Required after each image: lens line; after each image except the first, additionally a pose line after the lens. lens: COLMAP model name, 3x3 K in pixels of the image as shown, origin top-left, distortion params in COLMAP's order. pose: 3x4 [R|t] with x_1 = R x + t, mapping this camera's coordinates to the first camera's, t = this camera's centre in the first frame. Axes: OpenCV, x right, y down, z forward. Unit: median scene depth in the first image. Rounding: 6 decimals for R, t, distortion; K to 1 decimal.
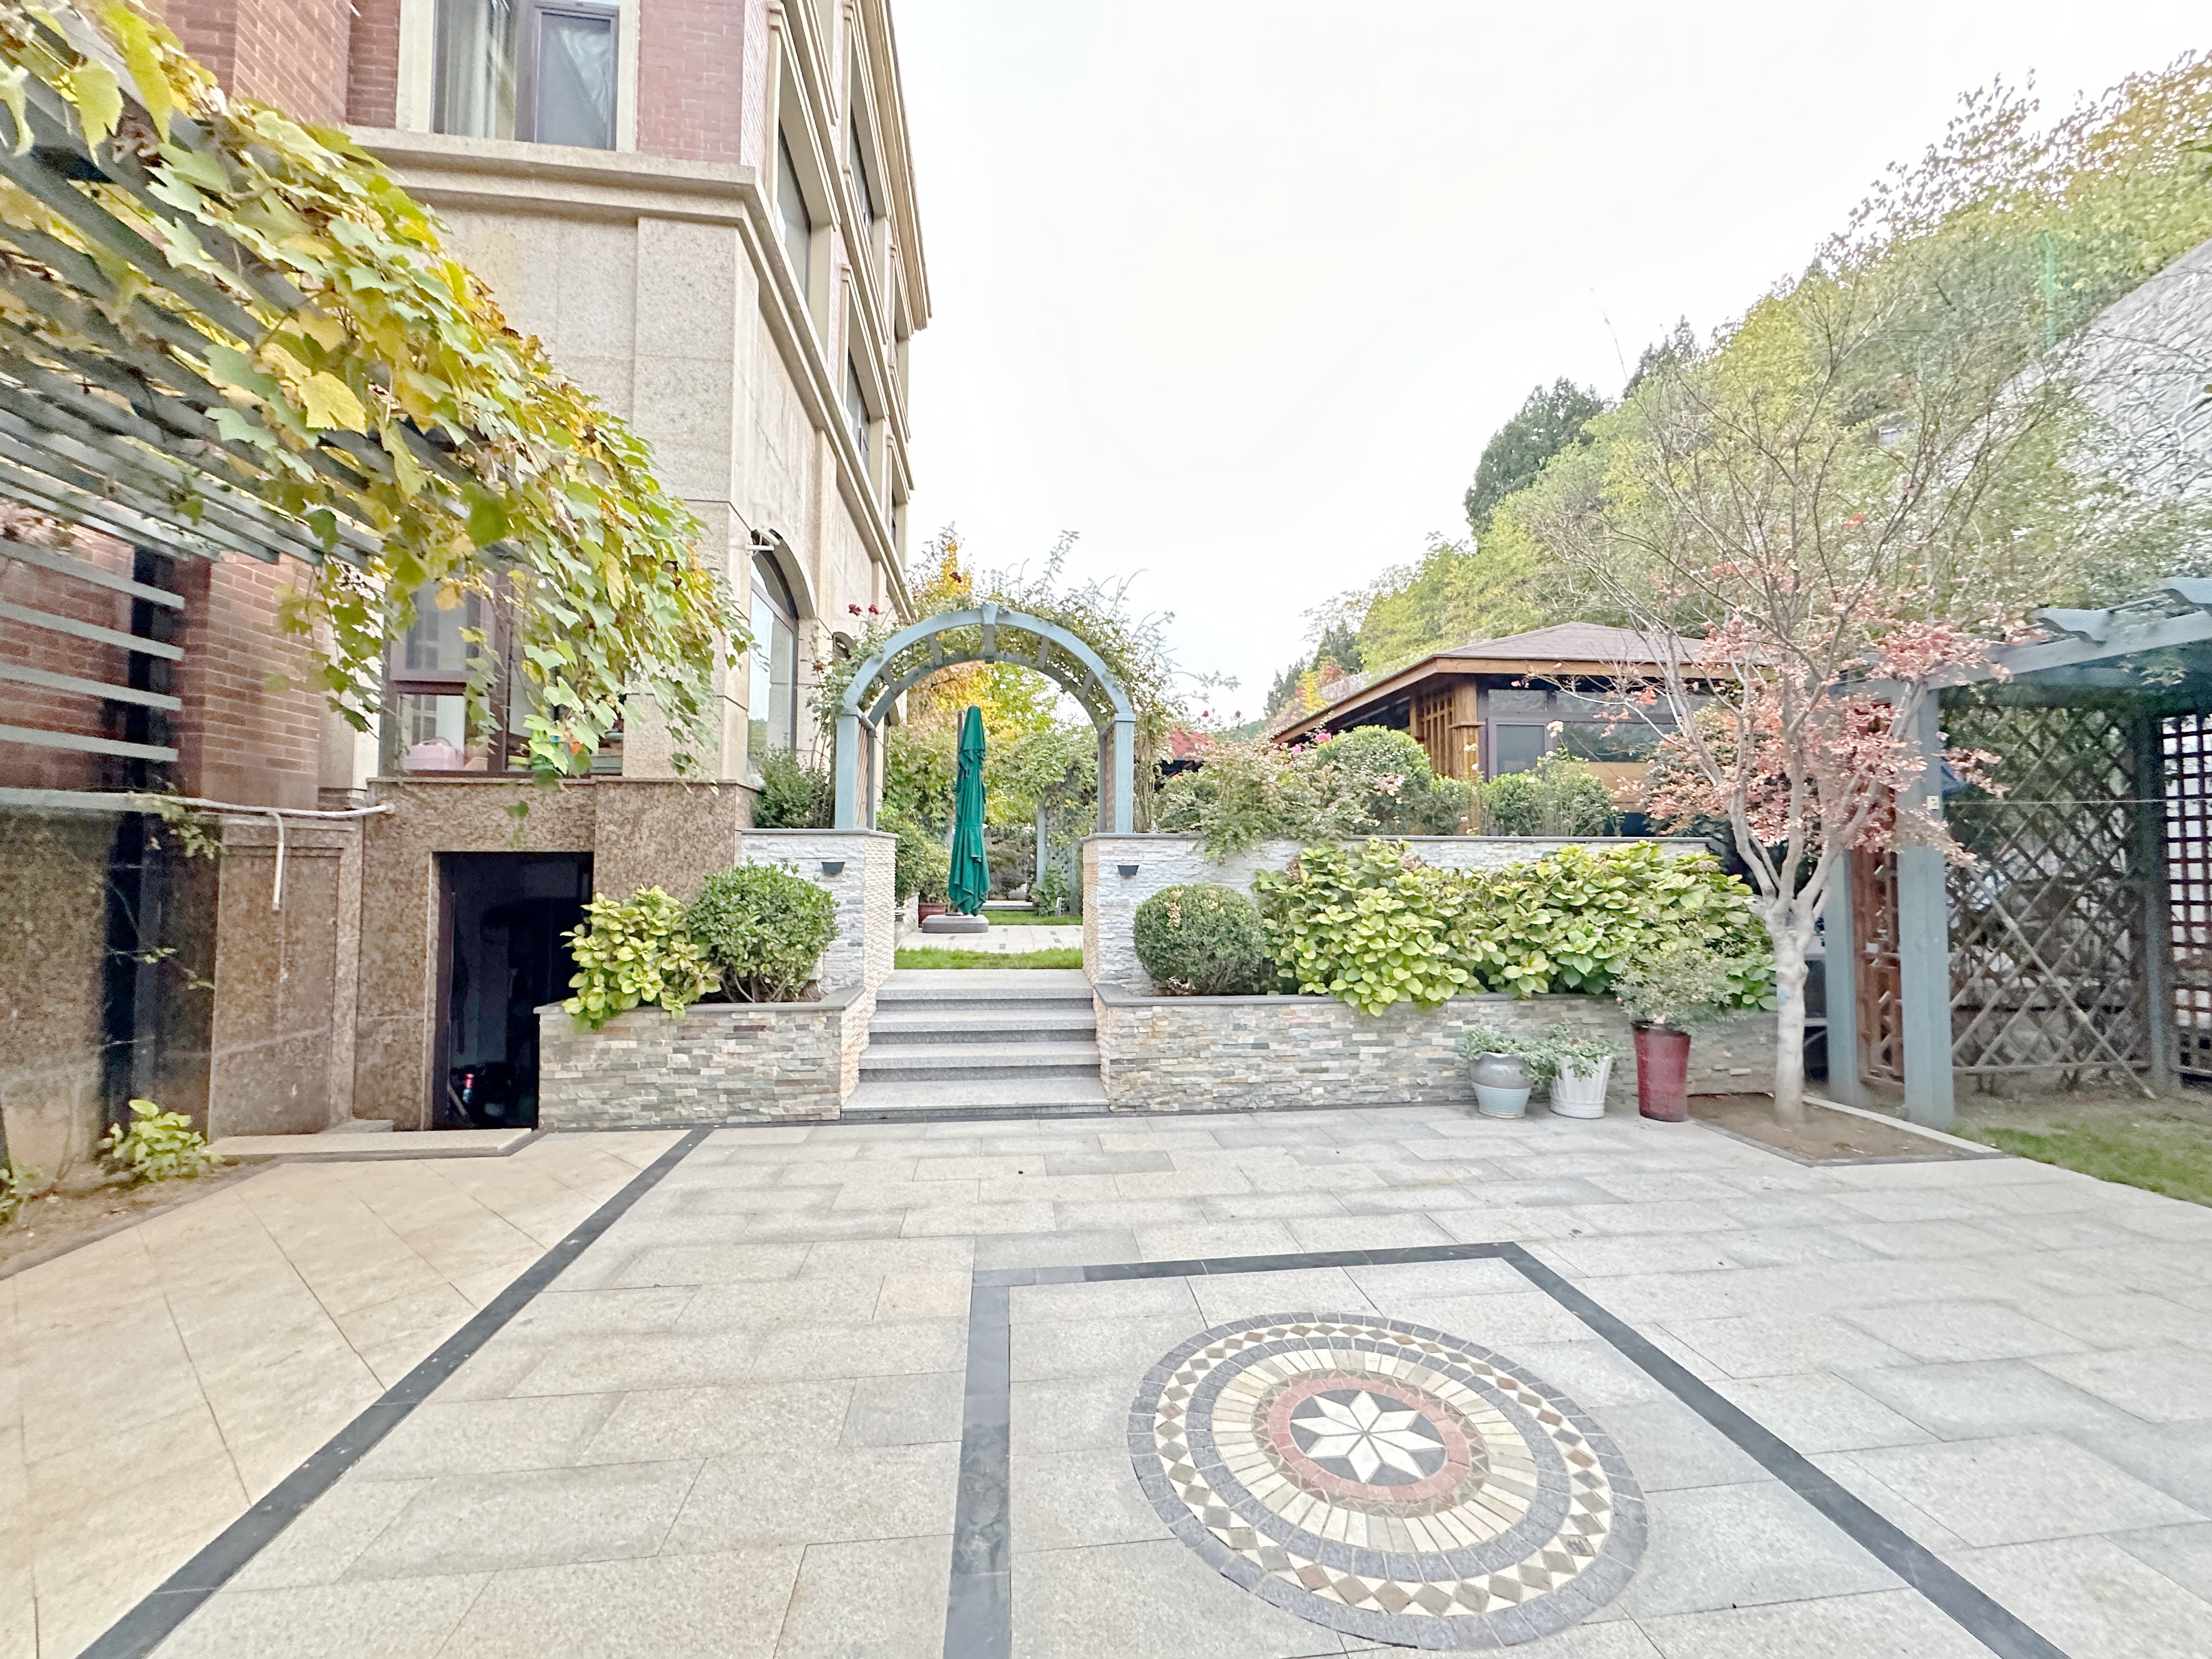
lens RADIAL K [[874.3, 0, 1108.6], [0, 874.3, 836.6], [0, 0, 1]] dist [0.000906, -0.000043]
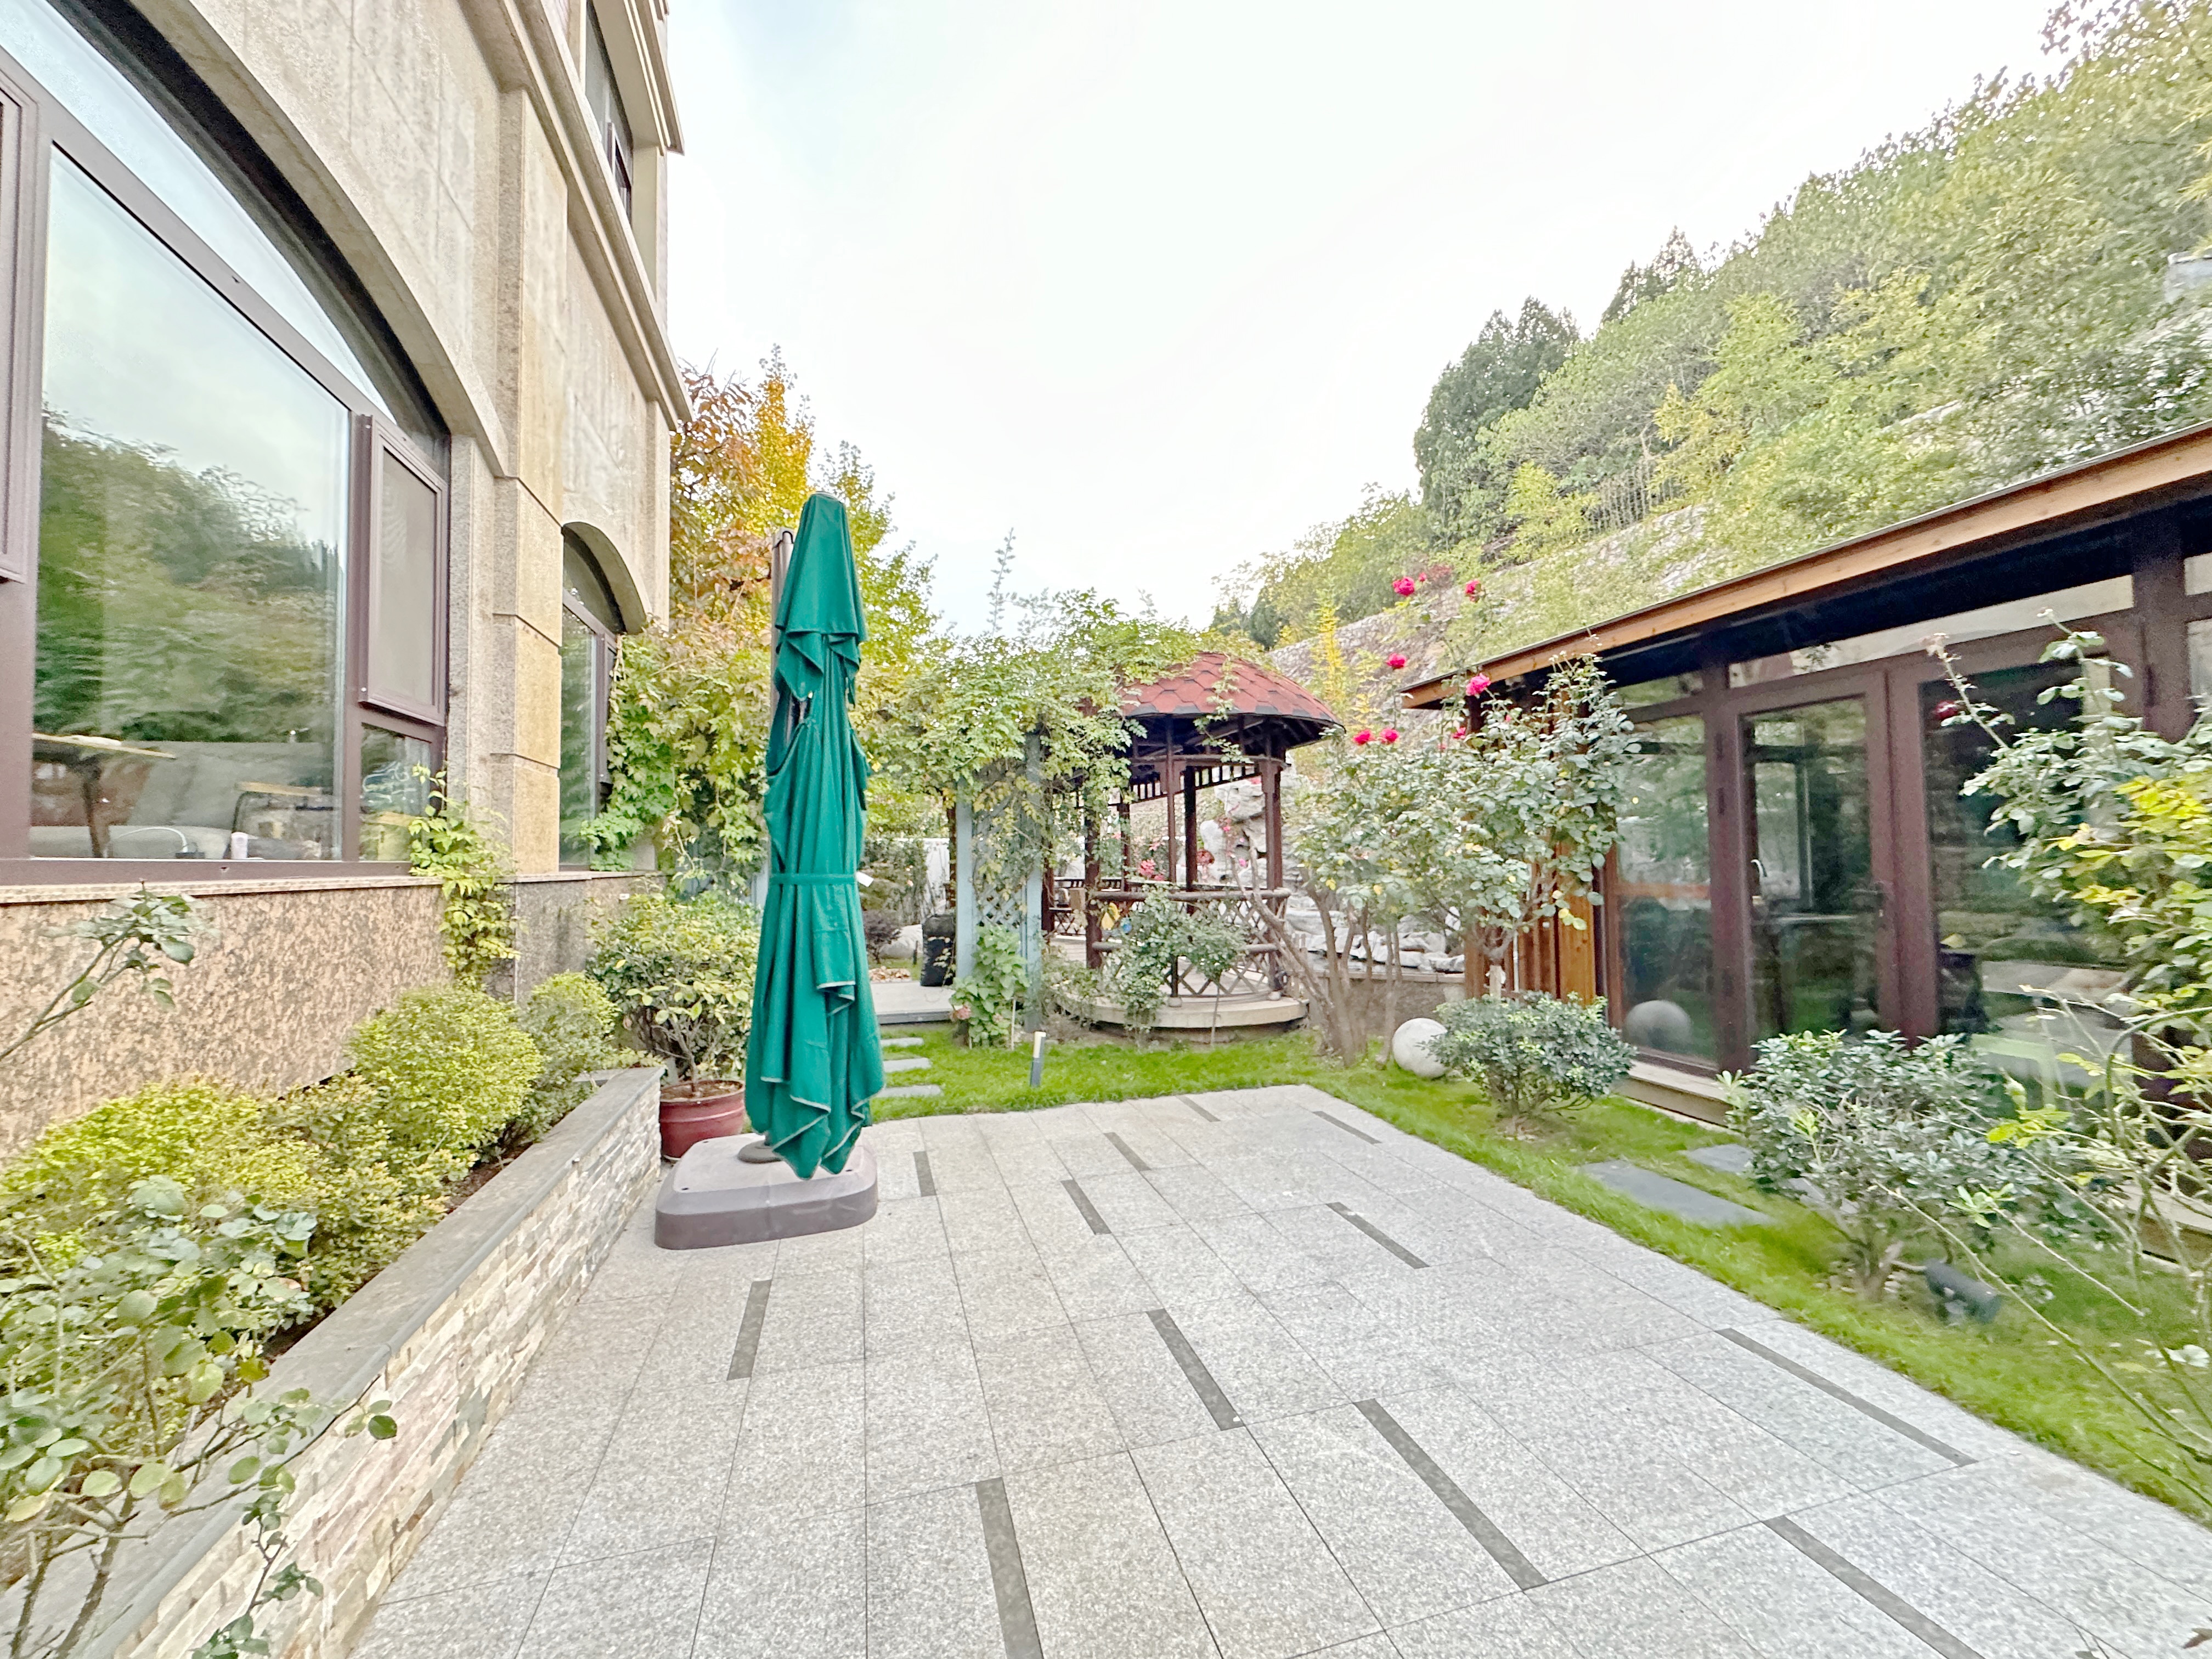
lens RADIAL K [[874.3, 0, 1105.5], [0, 874.3, 824.1], [0, 0, 1]] dist [0.000906, -0.000043]
pose [[0.985205, -0.009514, 0.171114, -0.373301], [0.011623, 0.999868, -0.011331, -0.094086], [-0.170984, 0.013152, 0.985186, 2.297882]]
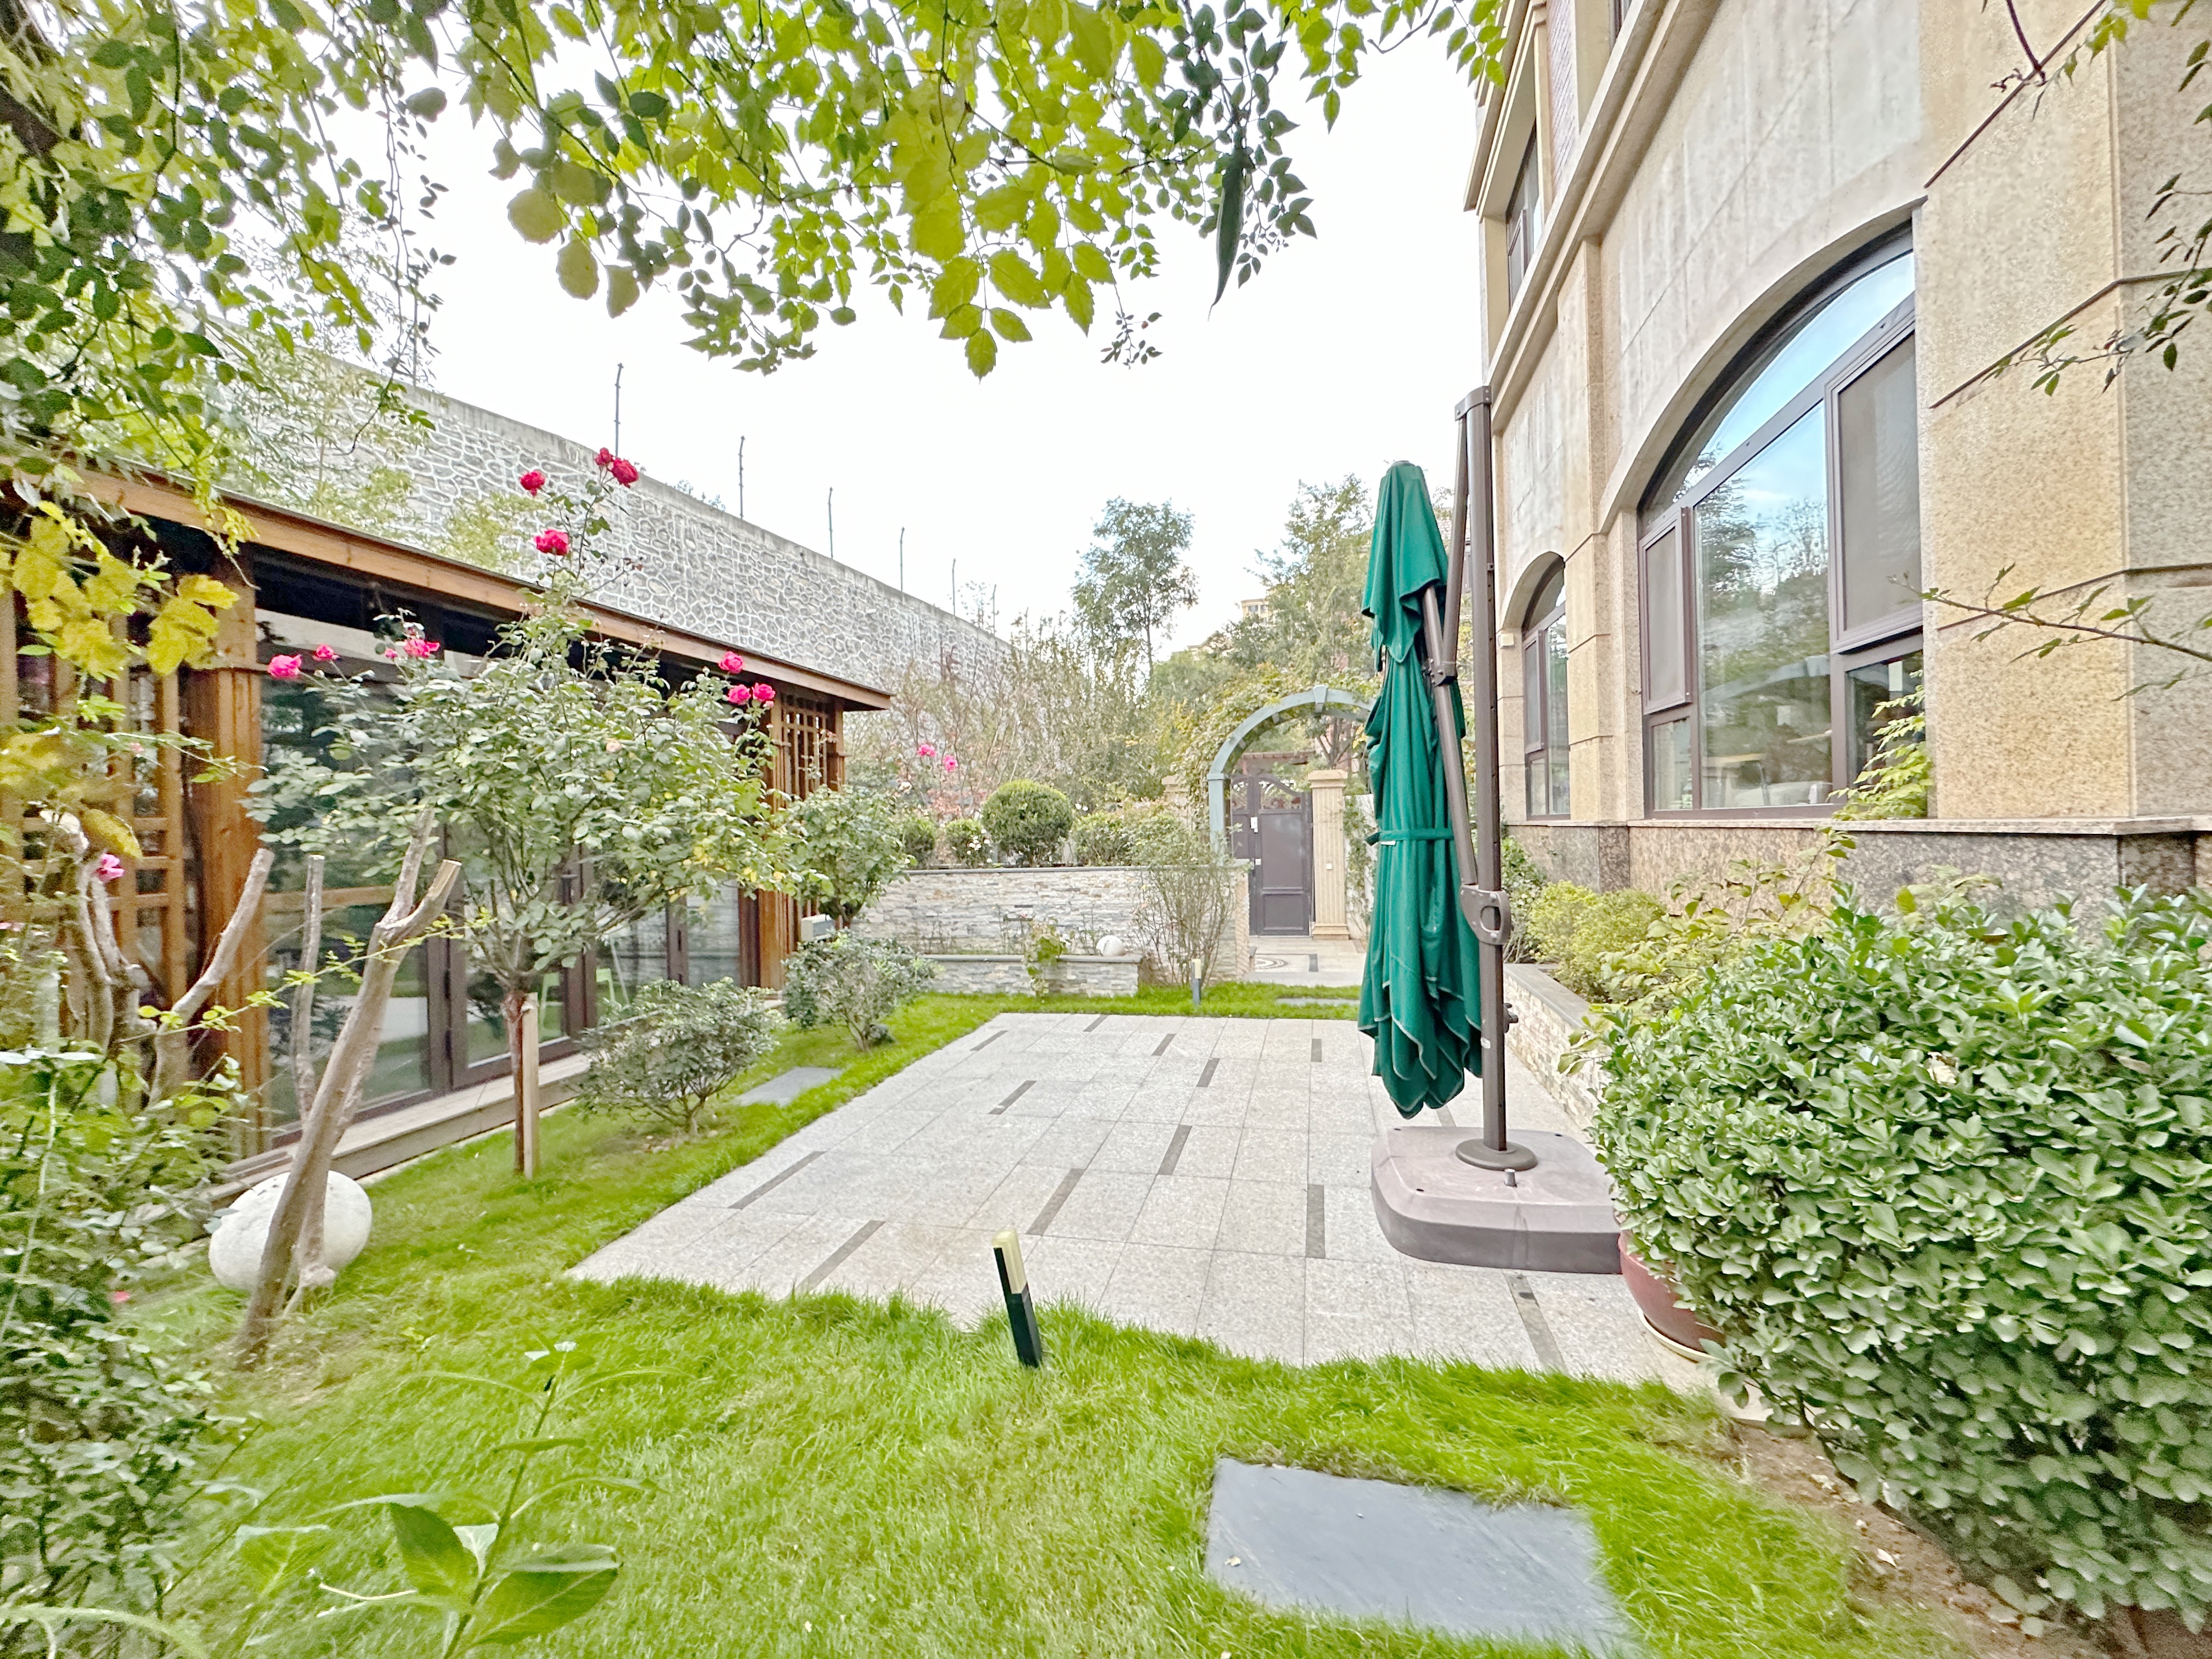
lens RADIAL K [[874.3, 0, 1107.9], [0, 874.3, 823.2], [0, 0, 1]] dist [0.000906, -0.000043]
pose [[-0.942753, 0.022944, 0.332702, -0.516689], [0.011992, 0.999318, -0.034935, -0.034785], [-0.333277, -0.028945, -0.942385, 4.313327]]
